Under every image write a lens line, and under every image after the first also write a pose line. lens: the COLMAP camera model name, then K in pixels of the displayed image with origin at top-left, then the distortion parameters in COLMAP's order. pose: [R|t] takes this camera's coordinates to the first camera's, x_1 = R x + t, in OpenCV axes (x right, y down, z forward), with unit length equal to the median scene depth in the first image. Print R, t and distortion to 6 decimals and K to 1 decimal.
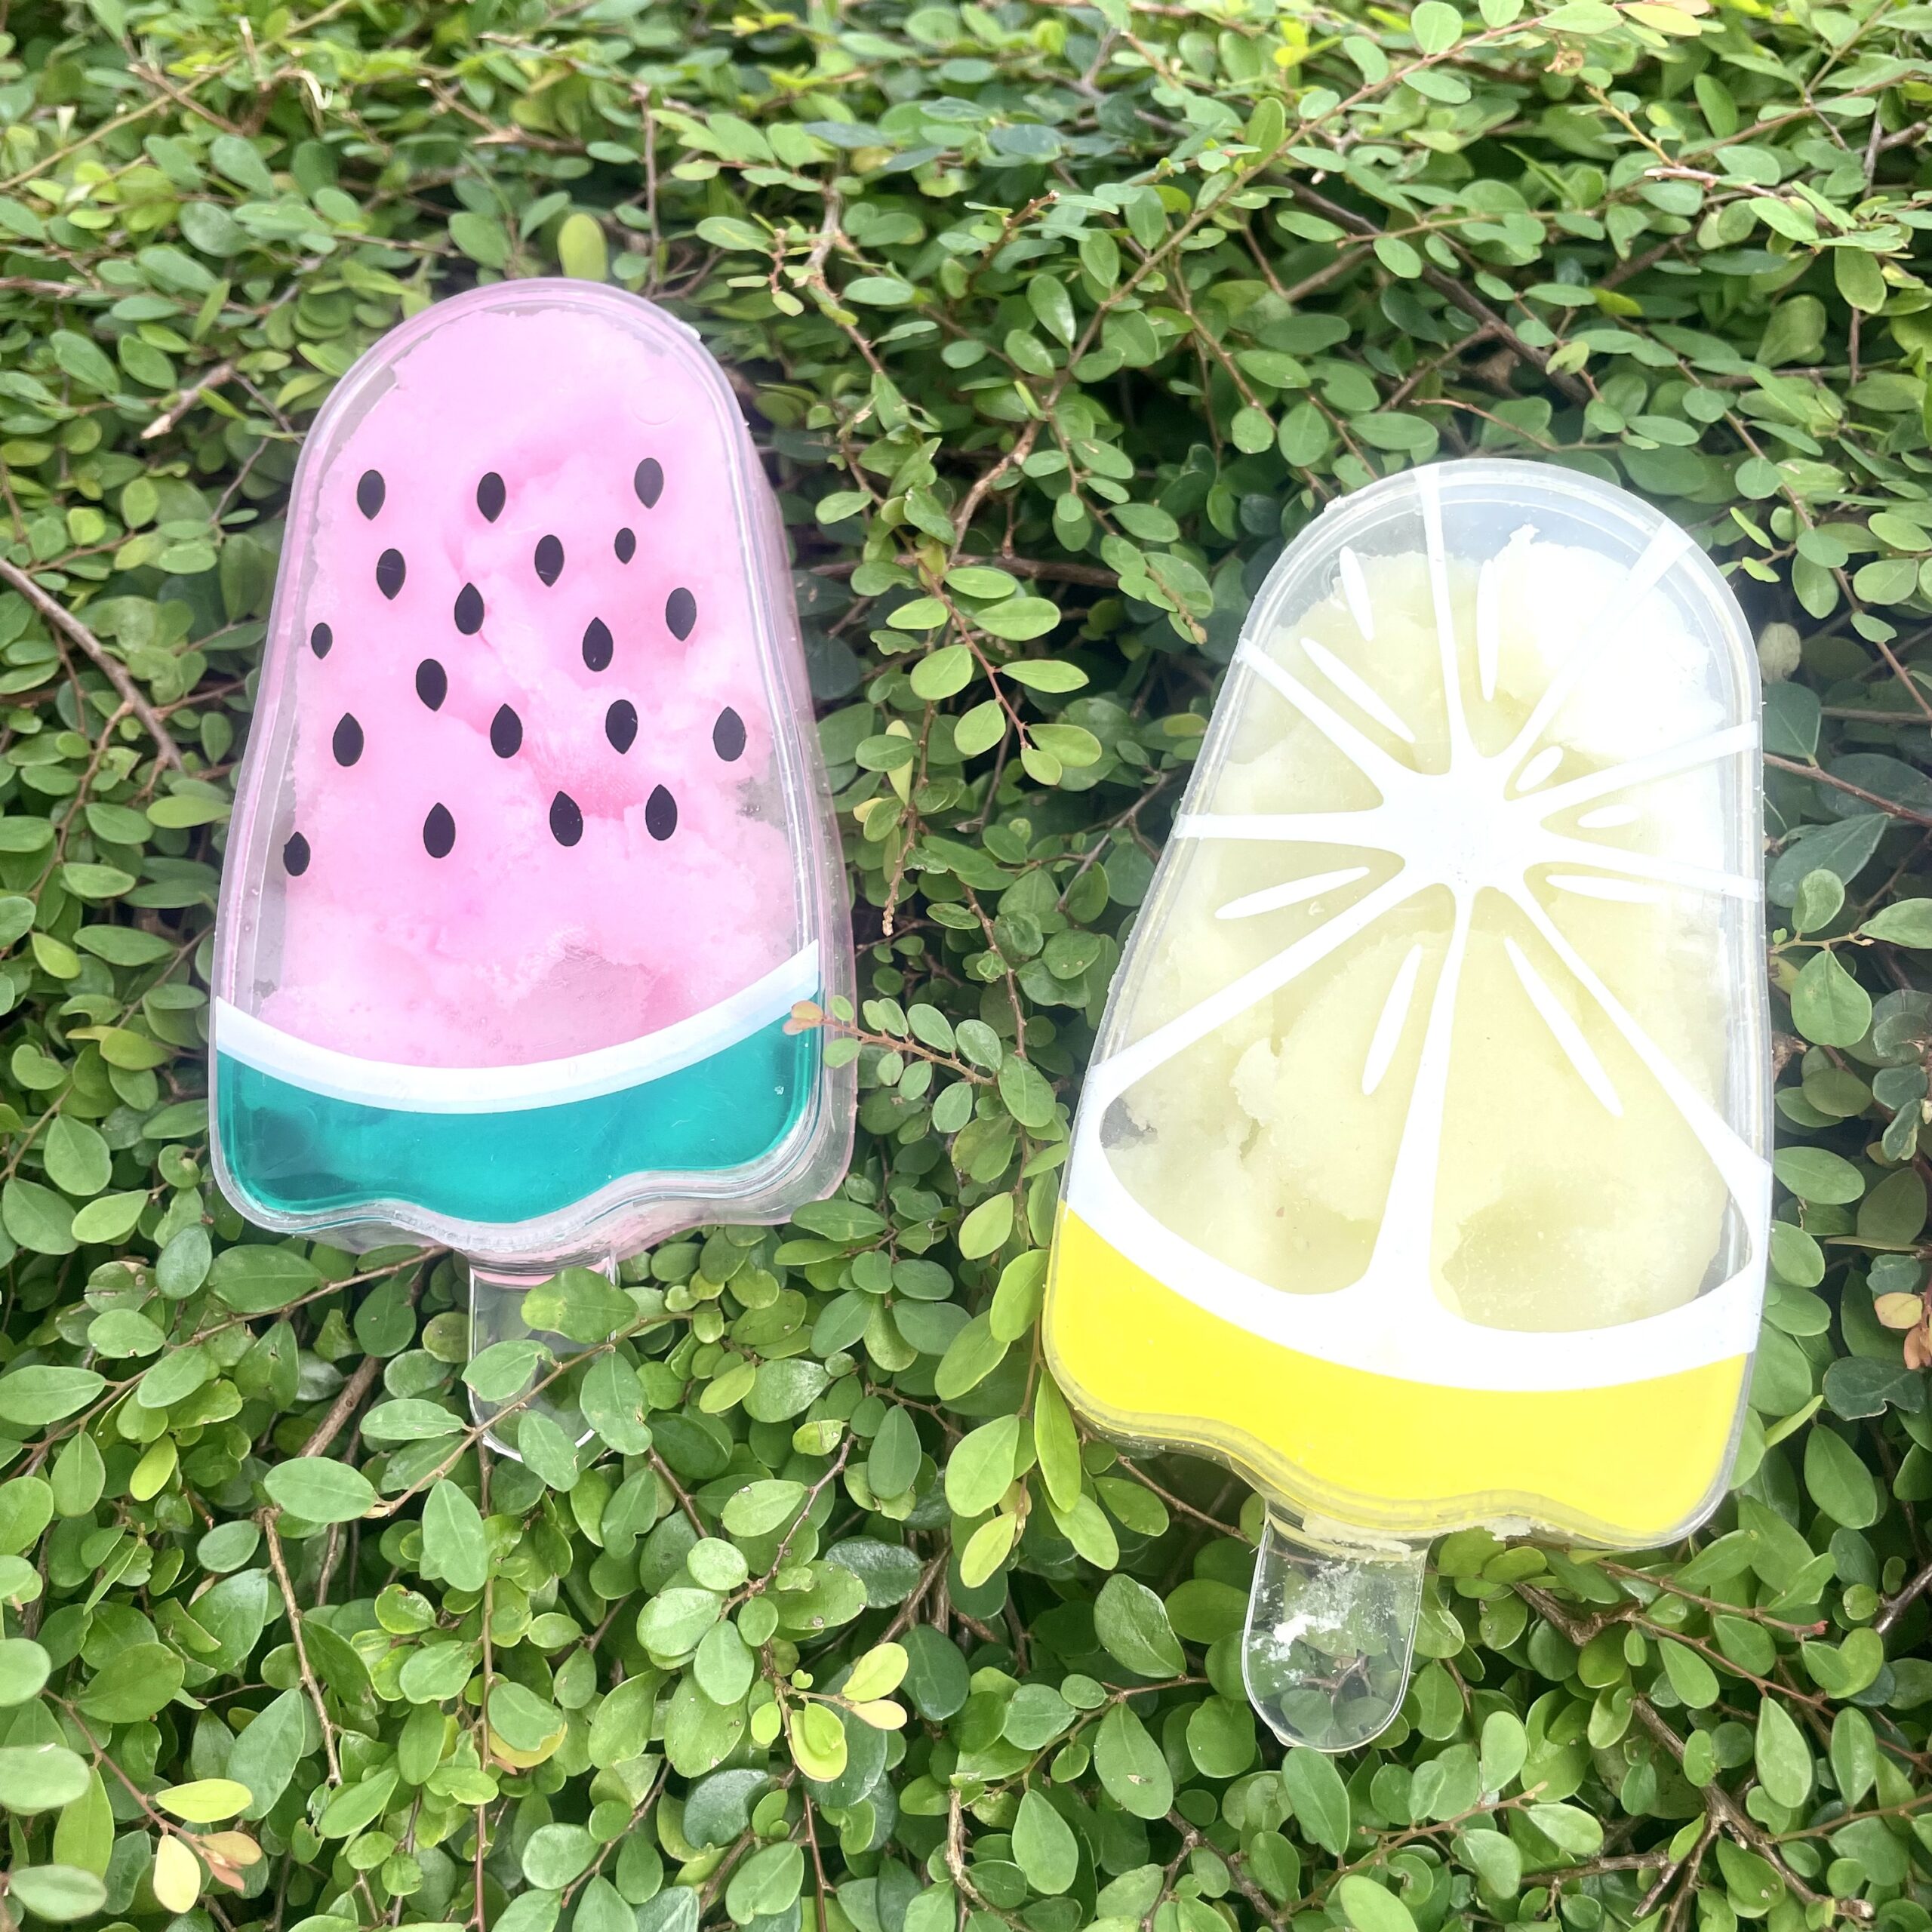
lens RADIAL K [[2152.8, 0, 966.0], [0, 2152.8, 966.0], [0, 0, 1]] dist [0.114596, -0.207318]
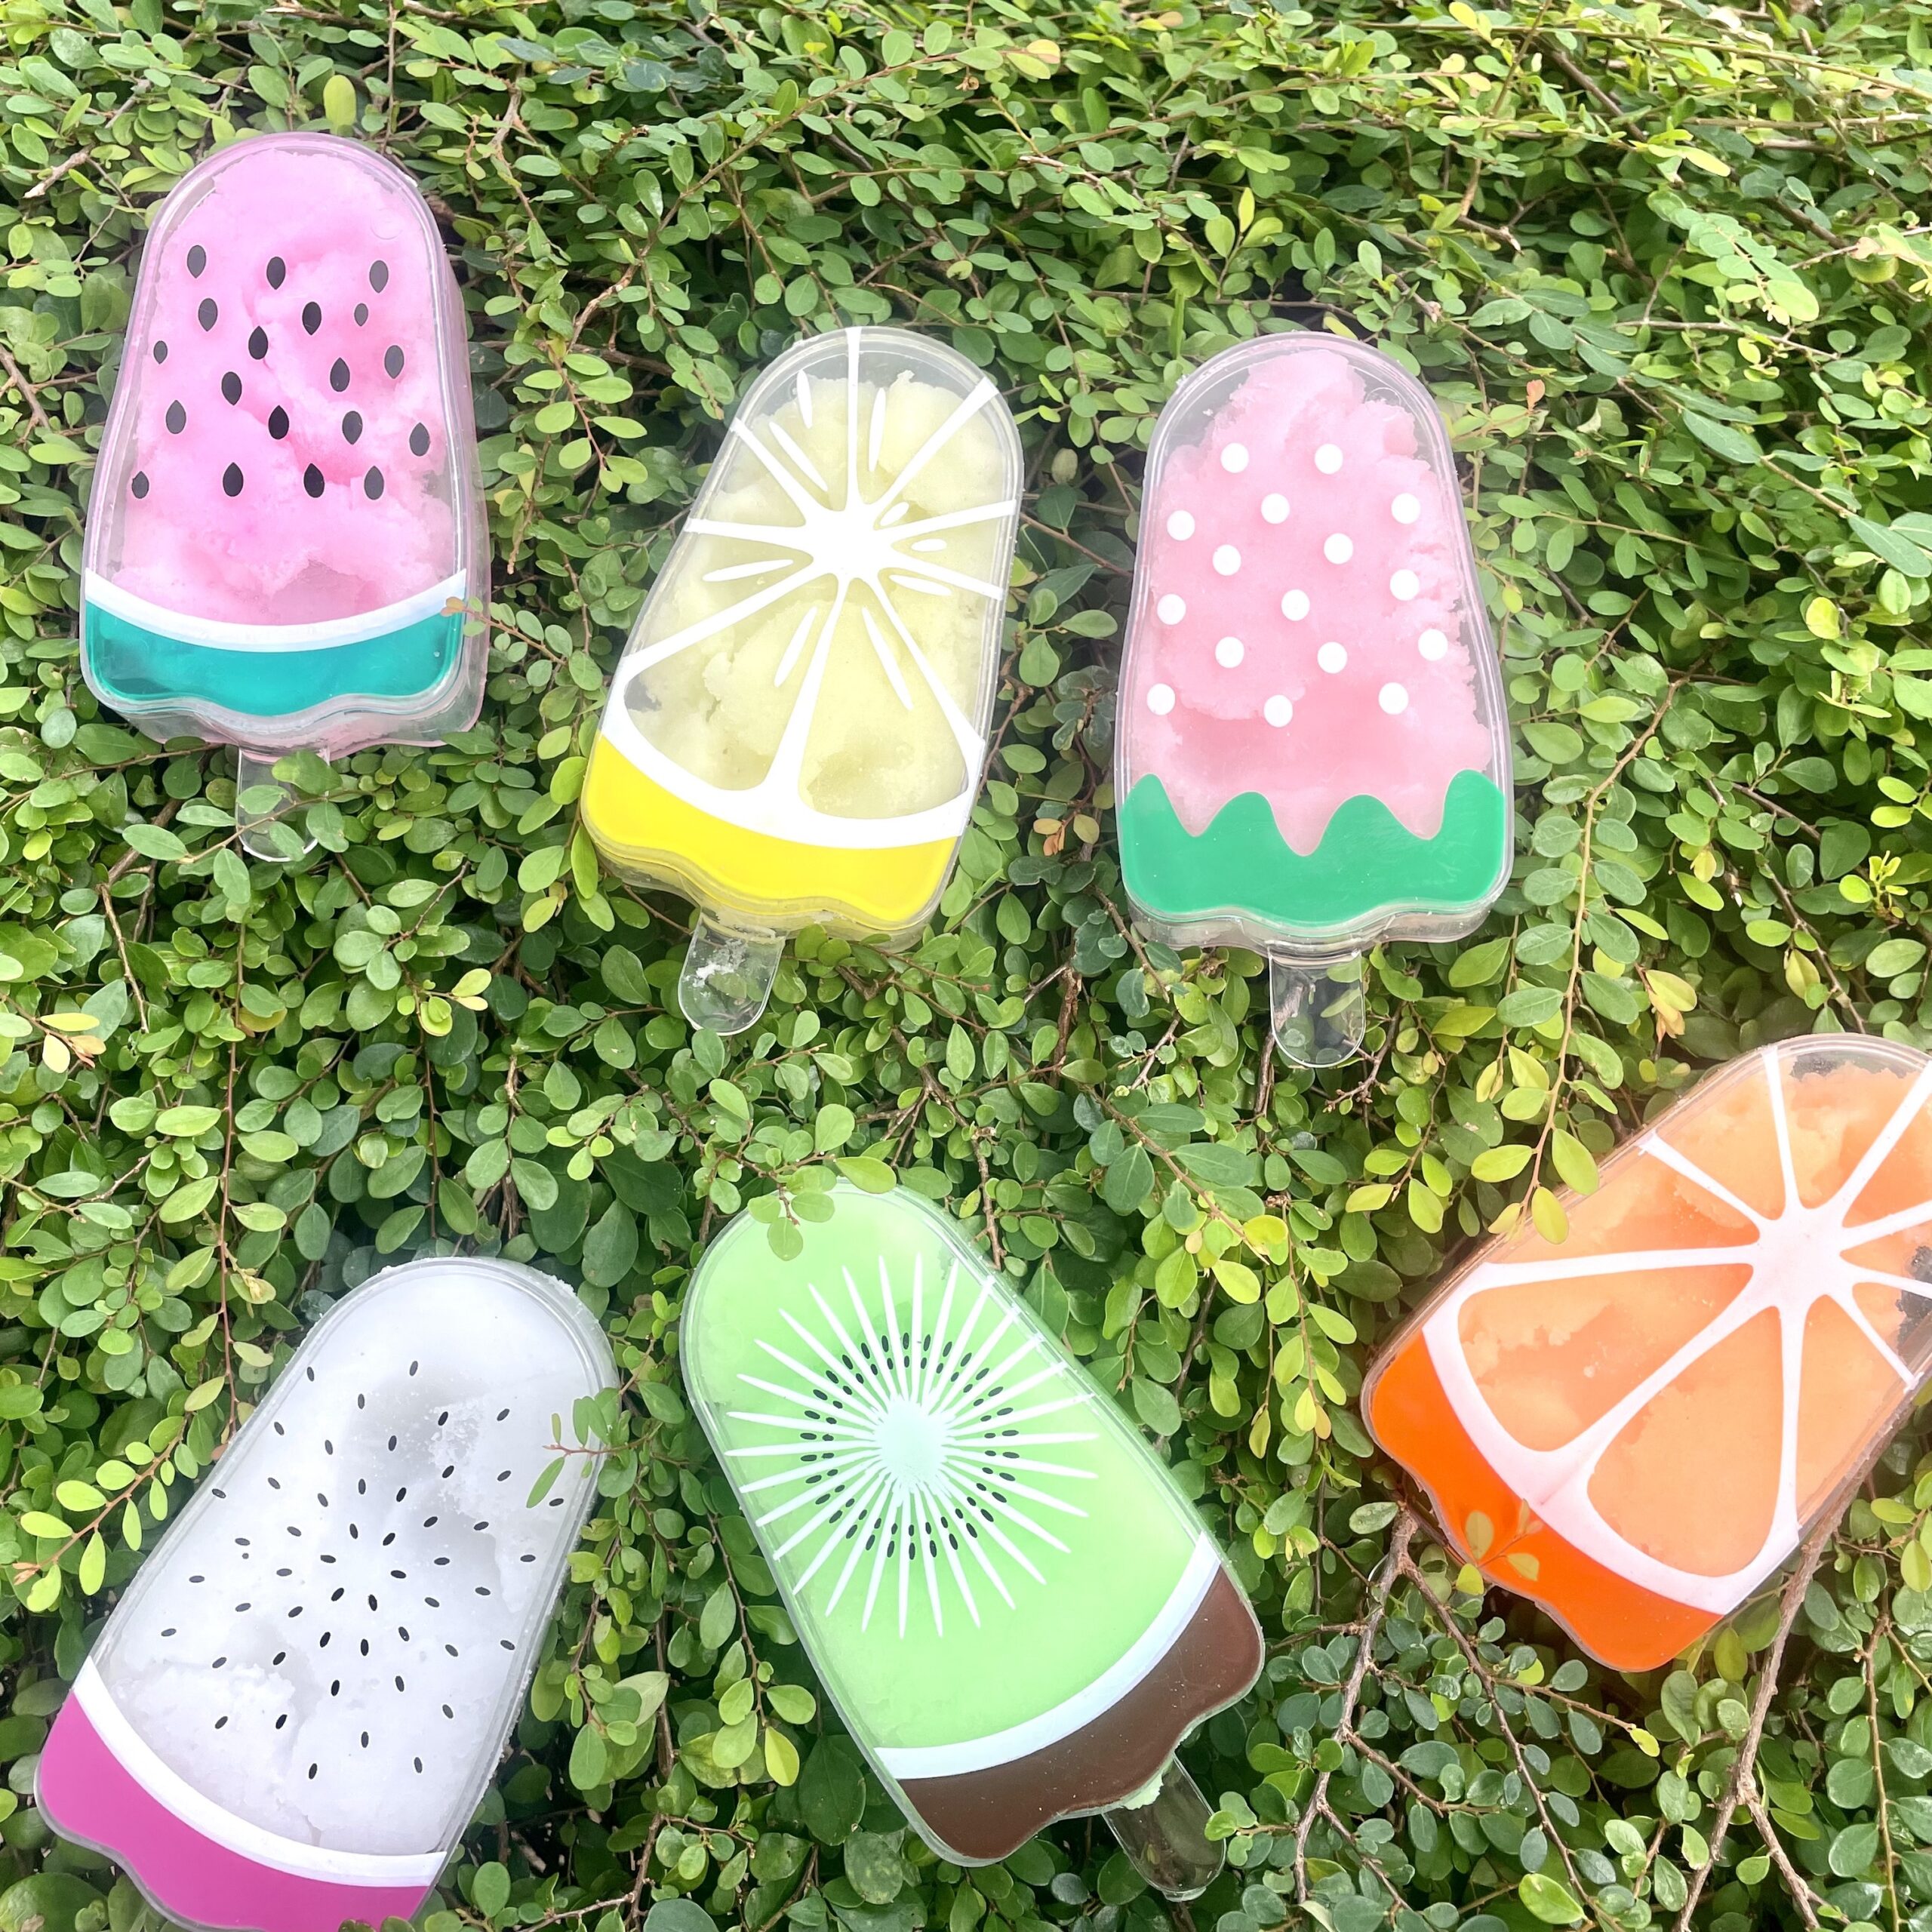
lens RADIAL K [[2152.8, 0, 966.0], [0, 2152.8, 966.0], [0, 0, 1]] dist [0.114596, -0.207318]
pose [[0.986434, 0.075909, 0.145554, 0.088268], [-0.088575, 0.992639, 0.082602, 0.114560], [-0.138213, -0.094374, 0.985896, -0.717232]]
